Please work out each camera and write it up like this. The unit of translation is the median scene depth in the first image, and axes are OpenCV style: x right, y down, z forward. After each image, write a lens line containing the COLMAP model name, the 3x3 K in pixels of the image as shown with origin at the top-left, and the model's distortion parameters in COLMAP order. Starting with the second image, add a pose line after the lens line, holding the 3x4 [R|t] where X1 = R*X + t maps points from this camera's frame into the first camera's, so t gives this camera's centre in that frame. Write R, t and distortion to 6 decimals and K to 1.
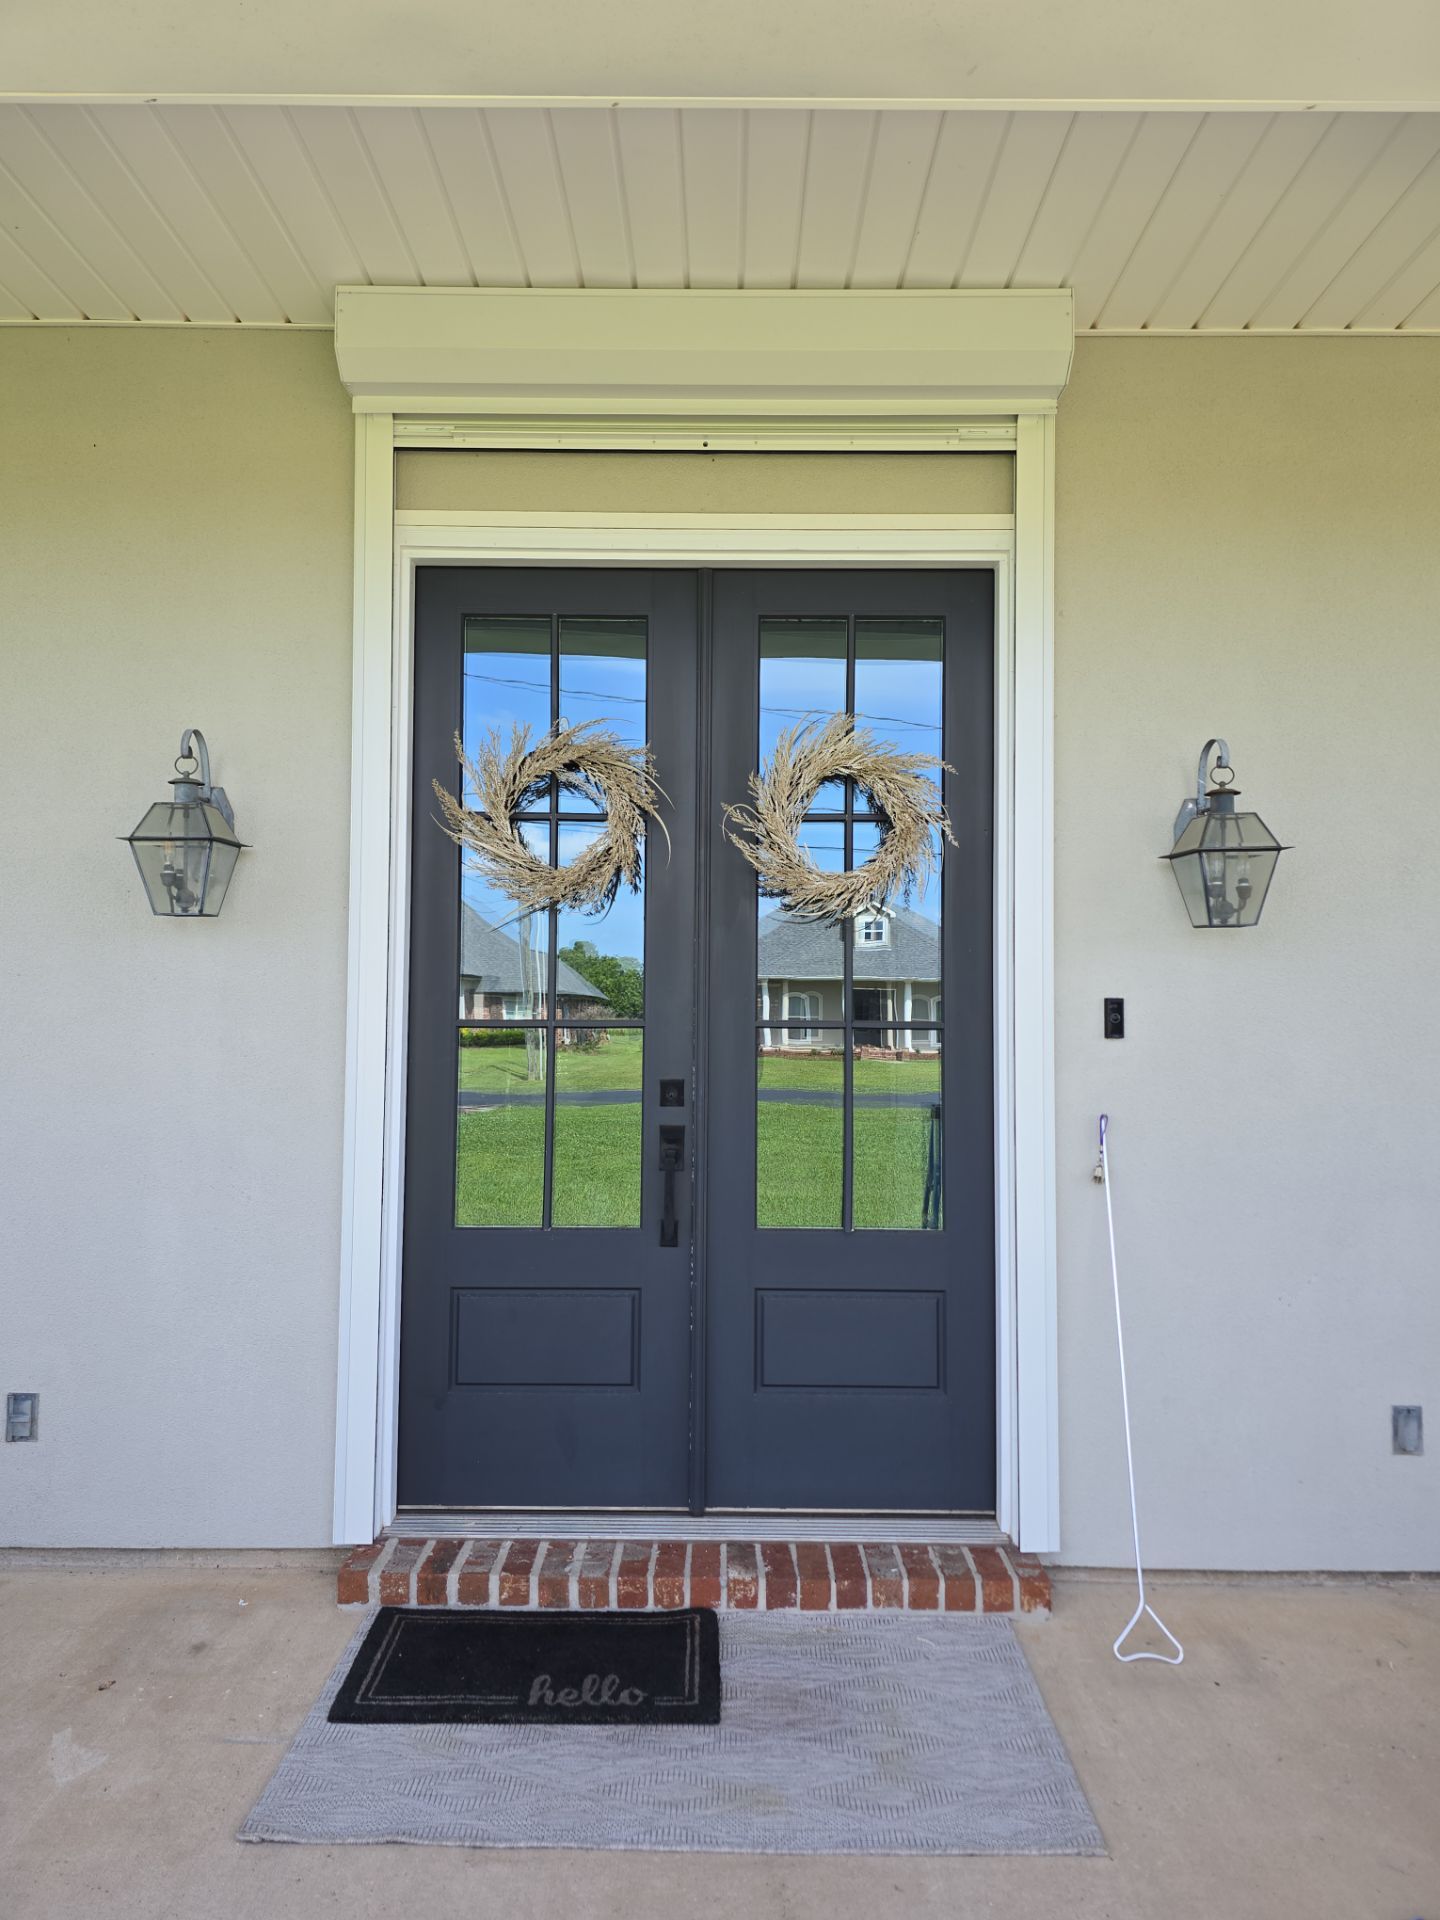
lens RADIAL K [[1333.1, 0, 711.3], [0, 1333.1, 985.9], [0, 0, 1]] dist [0.055372, -0.054503]
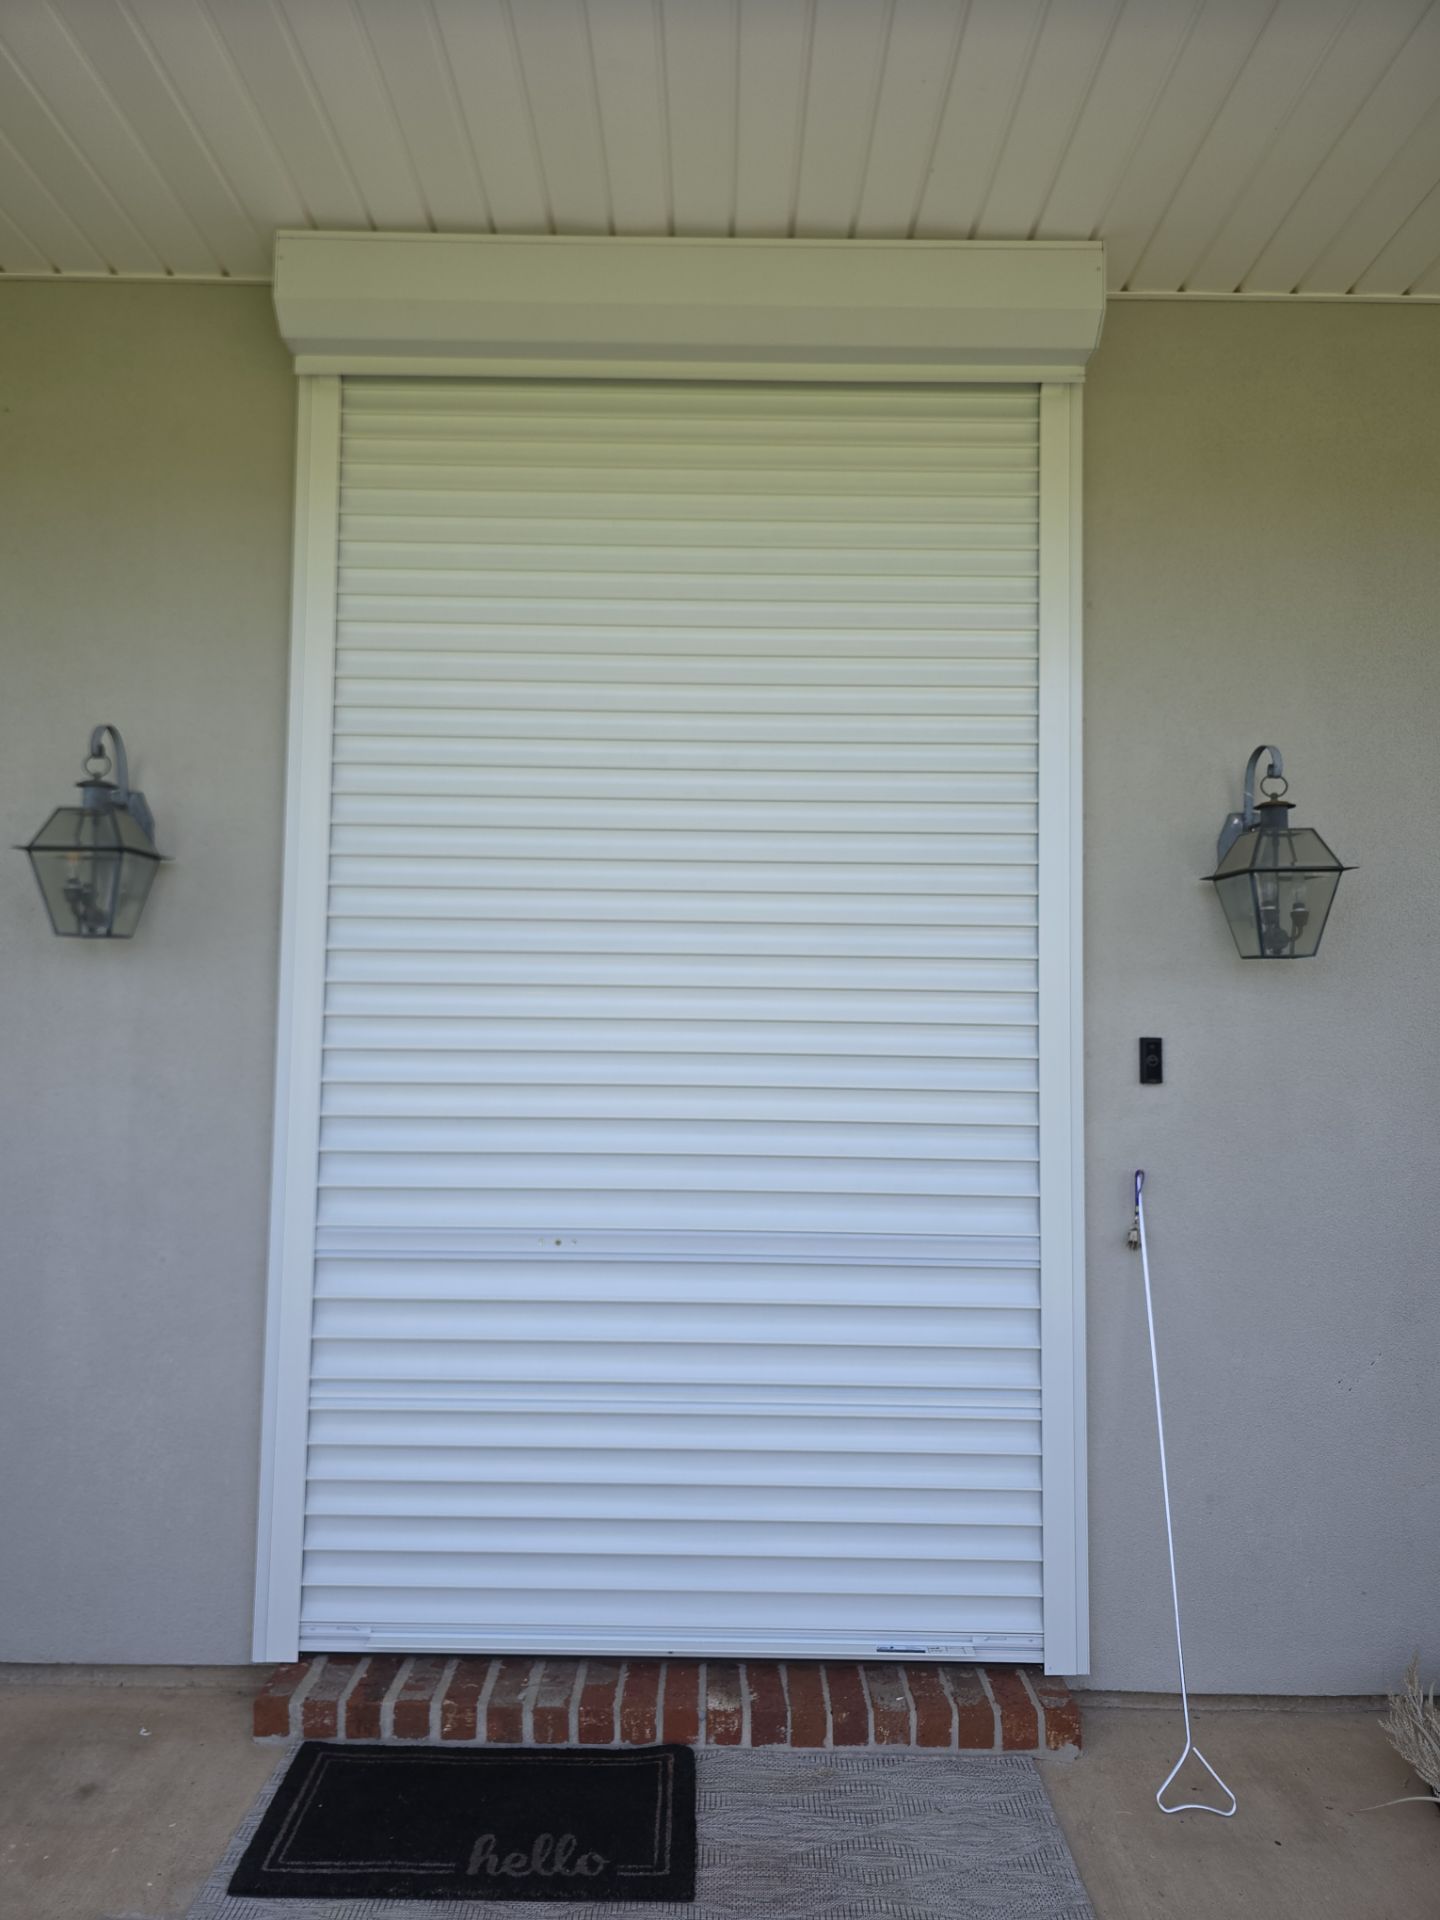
lens RADIAL K [[1333.1, 0, 711.3], [0, 1333.1, 985.9], [0, 0, 1]] dist [0.055372, -0.054503]
pose [[0.999965, 0.006895, 0.004646, 0.007829], [-0.006780, 0.999684, -0.024217, -0.001724], [-0.004812, 0.024185, 0.999696, 0.124359]]
